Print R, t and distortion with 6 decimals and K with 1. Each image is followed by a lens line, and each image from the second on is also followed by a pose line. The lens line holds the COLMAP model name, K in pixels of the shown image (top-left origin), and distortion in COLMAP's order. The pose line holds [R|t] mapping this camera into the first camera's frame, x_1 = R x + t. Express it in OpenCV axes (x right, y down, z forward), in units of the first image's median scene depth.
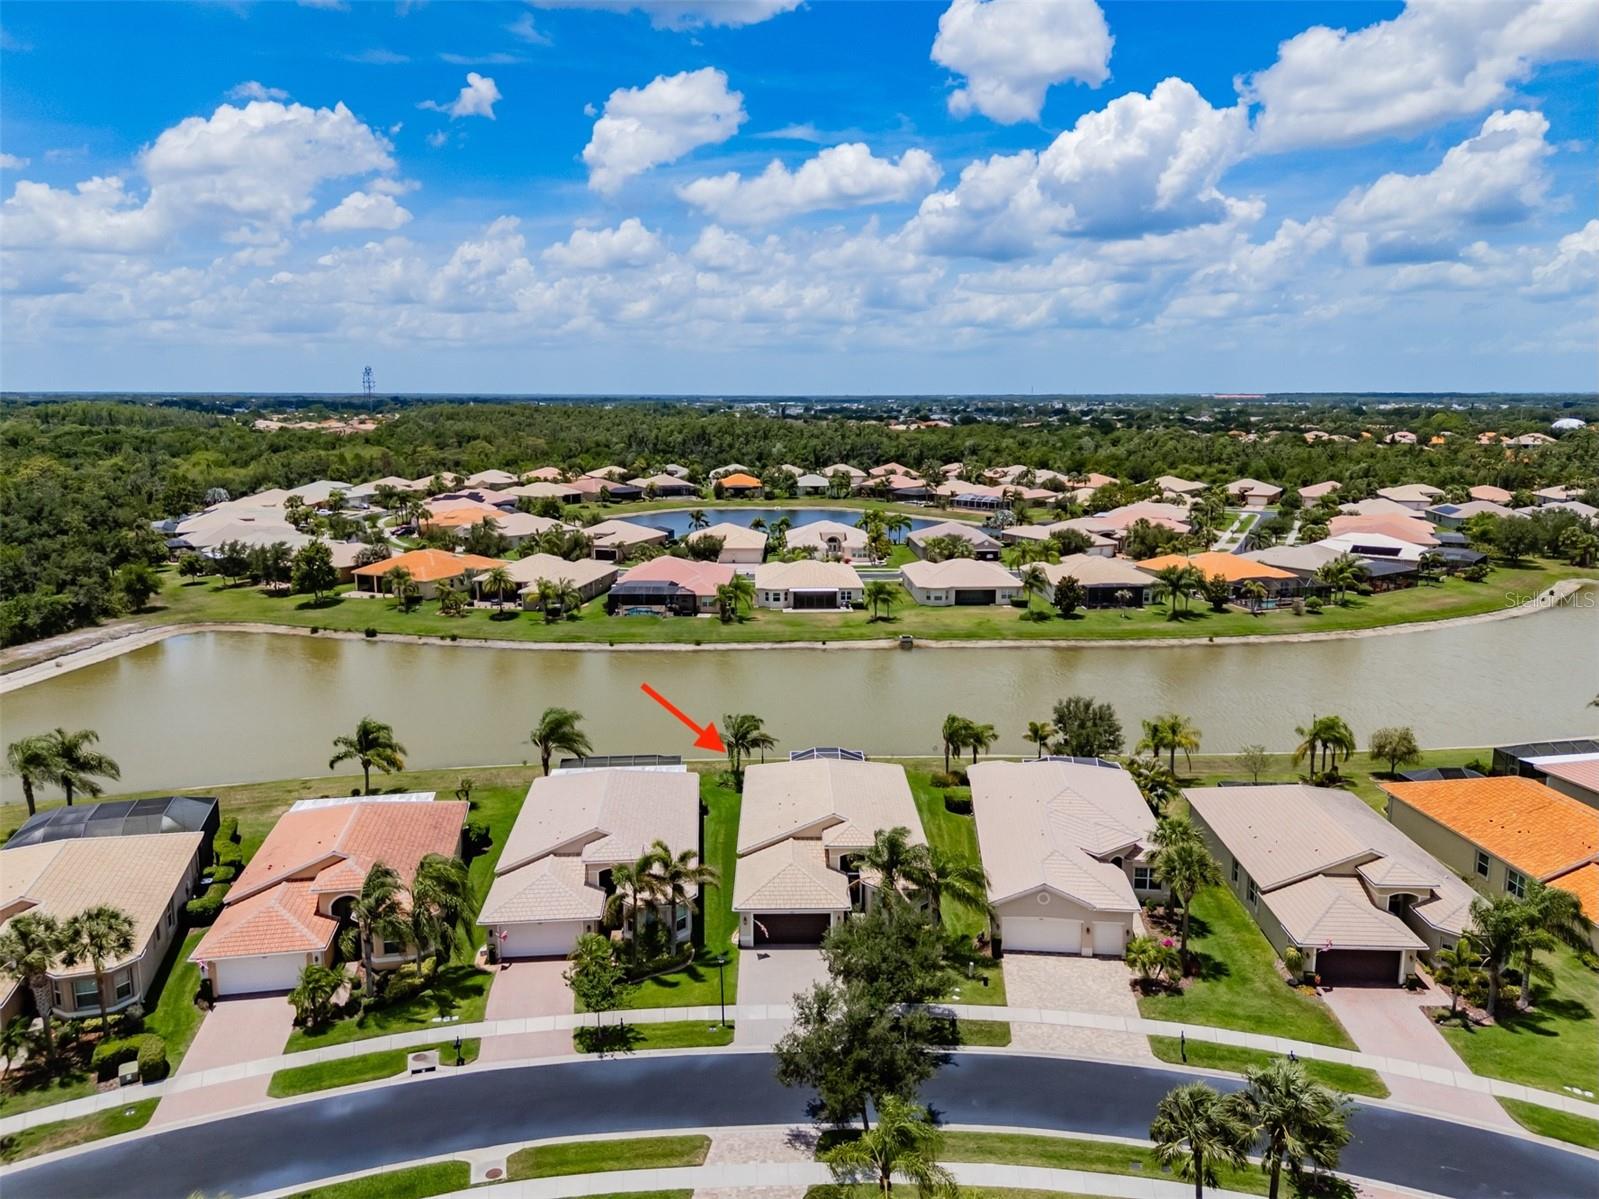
lens RADIAL K [[1173.0, 0, 803.7], [0, 1173.0, 608.1], [0, 0, 1]] dist [0.068344, -0.062153]
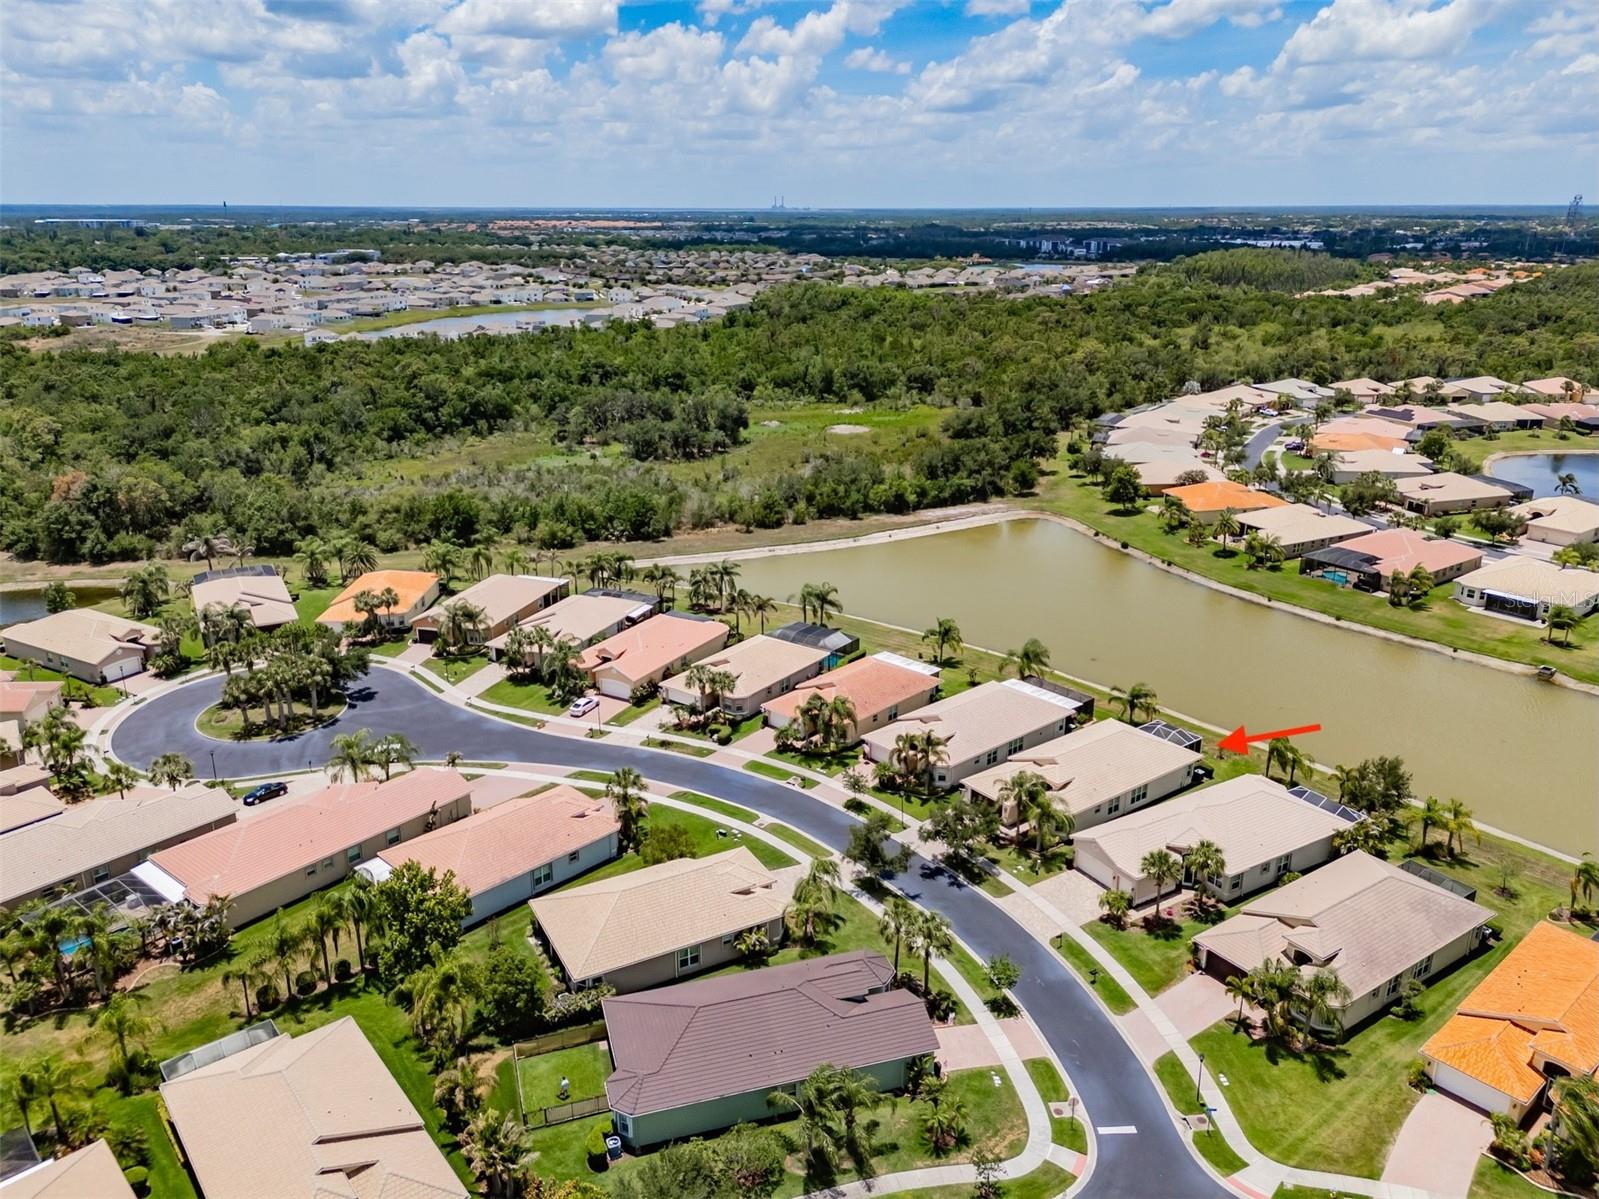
lens RADIAL K [[1173.0, 0, 801.4], [0, 1173.0, 597.5], [0, 0, 1]] dist [0.068344, -0.062153]
pose [[0.592328, 0.255917, -0.763972, 0.475101], [-0.148078, 0.966640, 0.208998, -0.153156], [0.791972, -0.010668, 0.610464, -0.123377]]
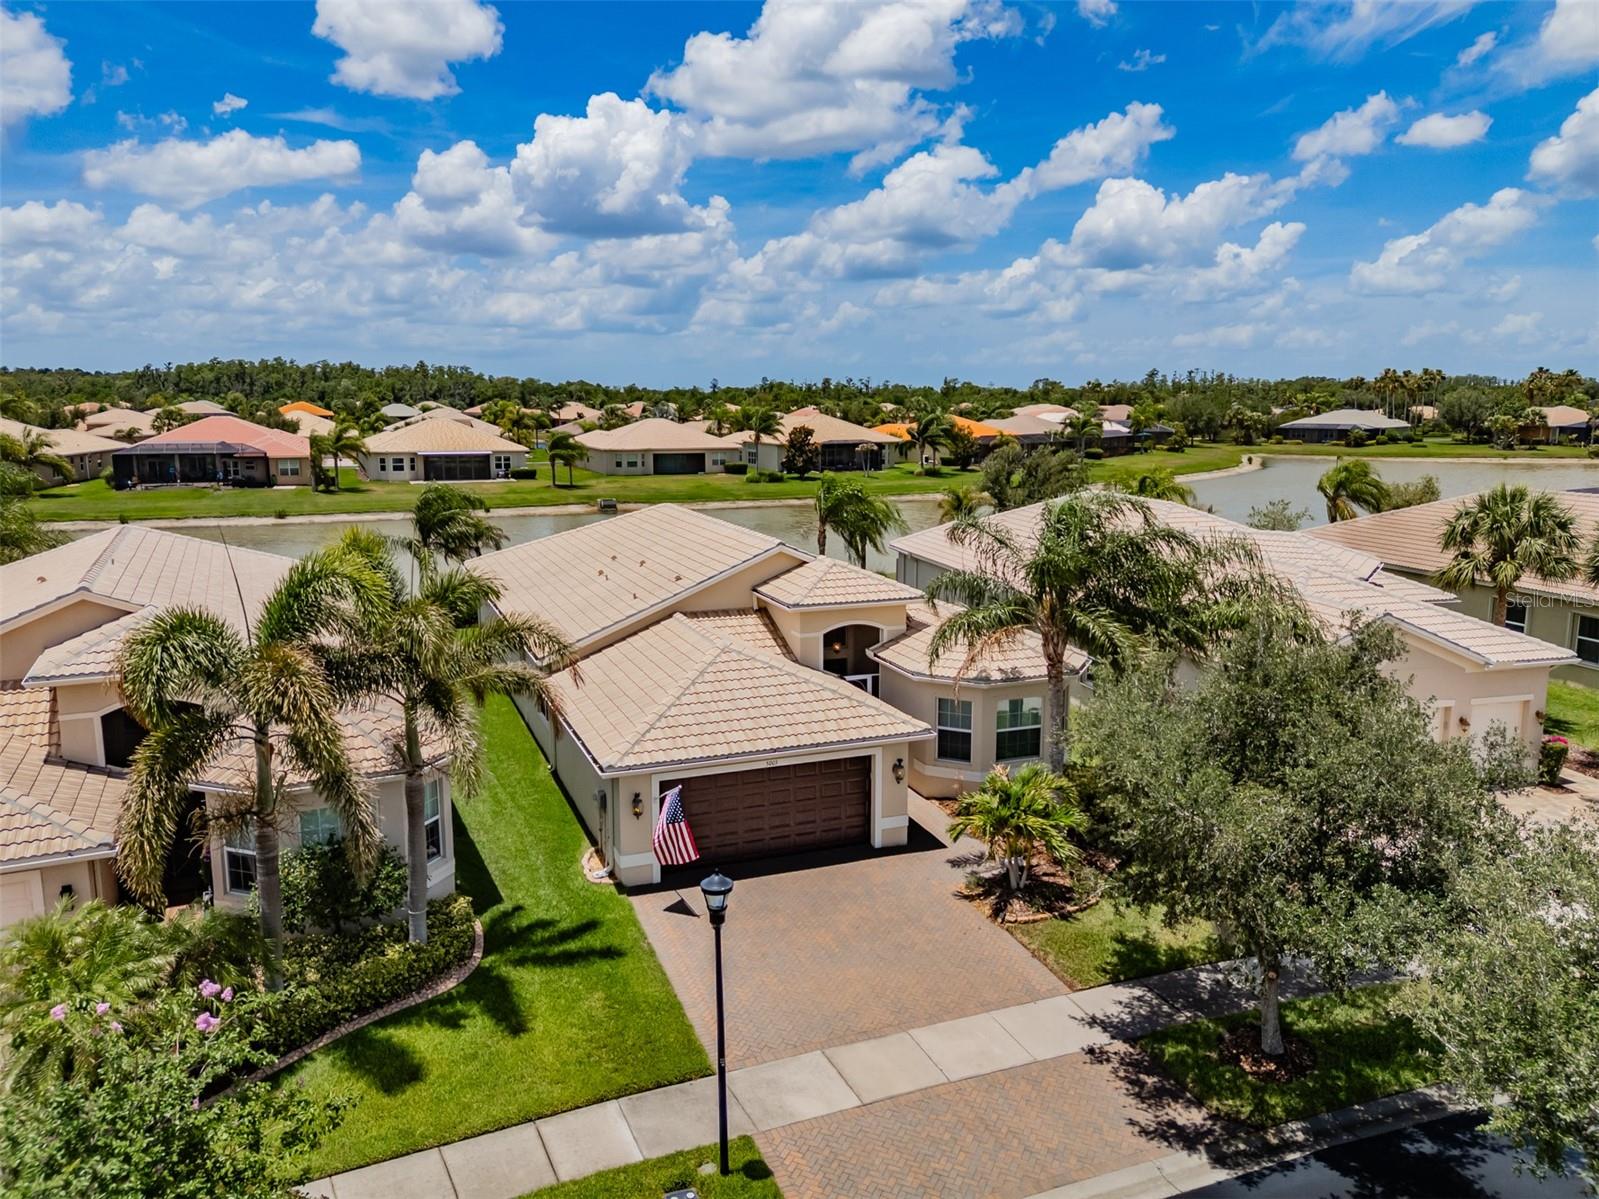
lens RADIAL K [[1173.0, 0, 805.8], [0, 1173.0, 599.3], [0, 0, 1]] dist [0.068344, -0.062153]
pose [[0.935453, -0.058085, 0.348646, -0.050670], [0.062139, 0.998067, -0.000444, 0.092651], [-0.347947, 0.022079, 0.937254, 0.297757]]
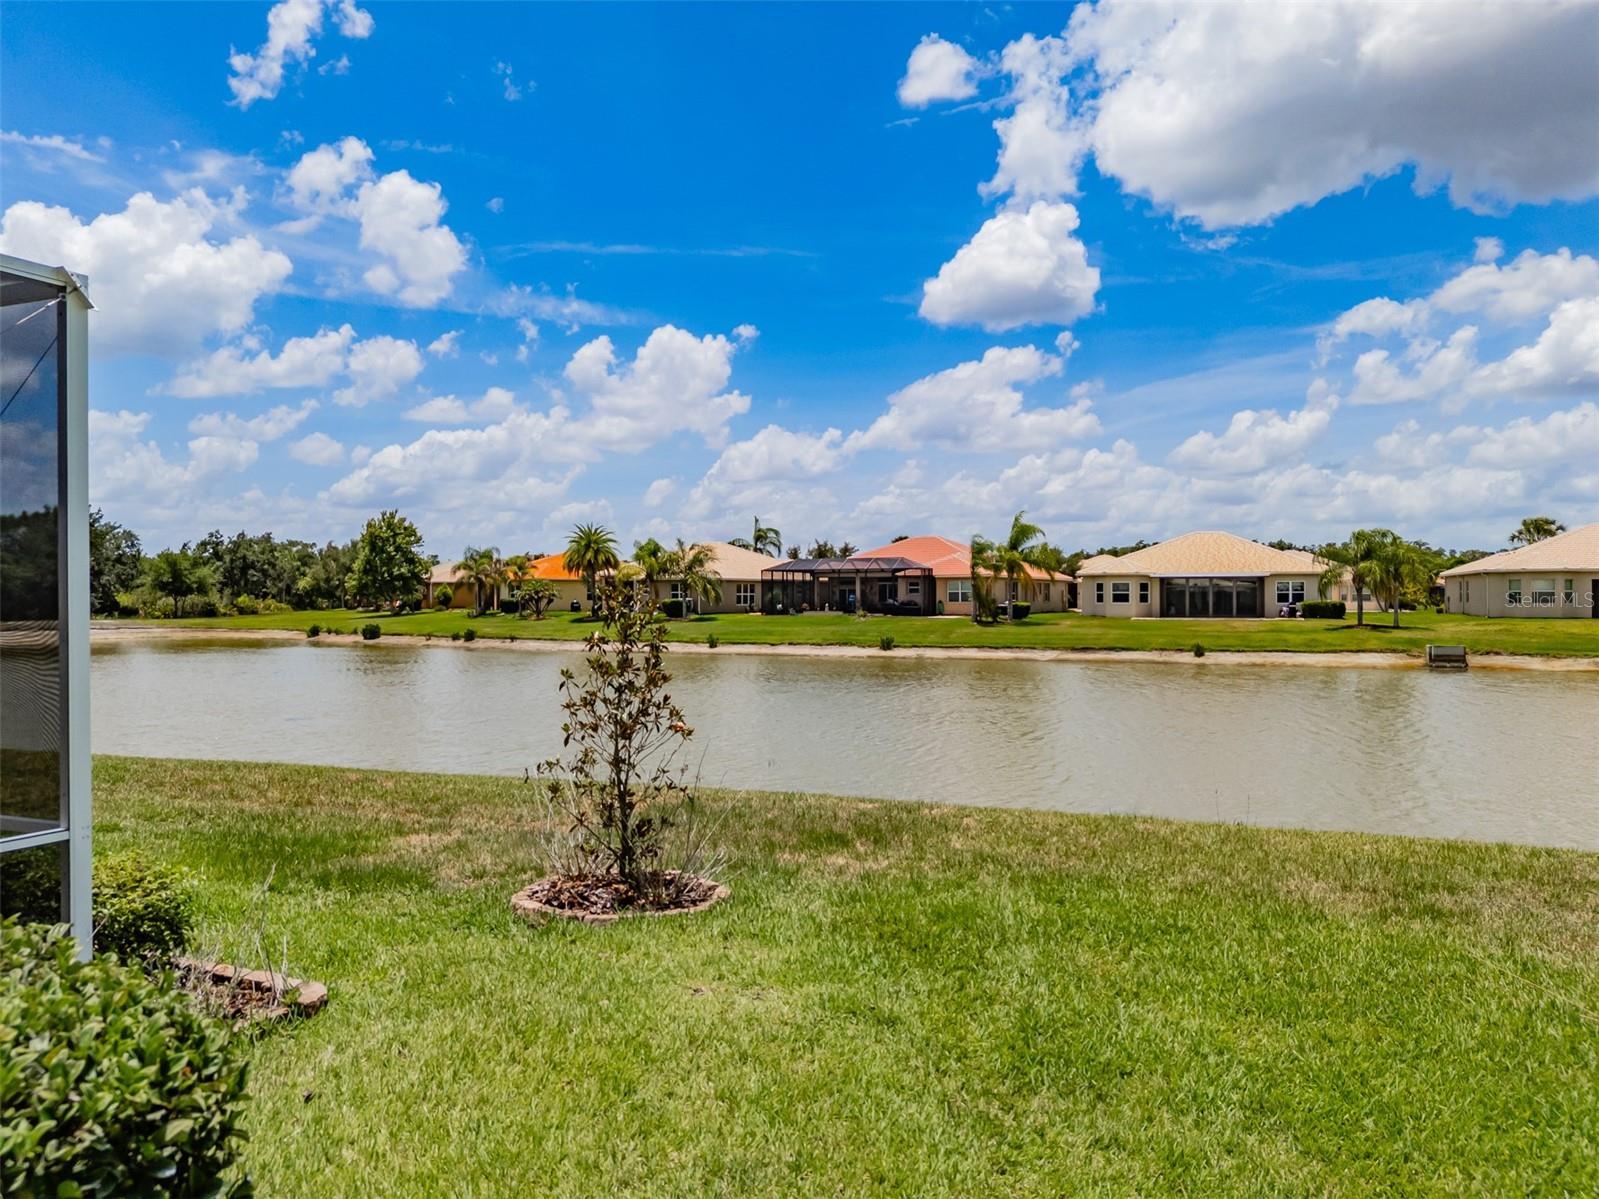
lens RADIAL K [[1173.0, 0, 802.7], [0, 1173.0, 601.4], [0, 0, 1]] dist [0.068344, -0.062153]
pose [[0.911097, 0.001981, -0.412188, 0.058269], [-0.076465, 0.983444, -0.164292, 0.086555], [0.405038, 0.181204, 0.896164, 0.593409]]
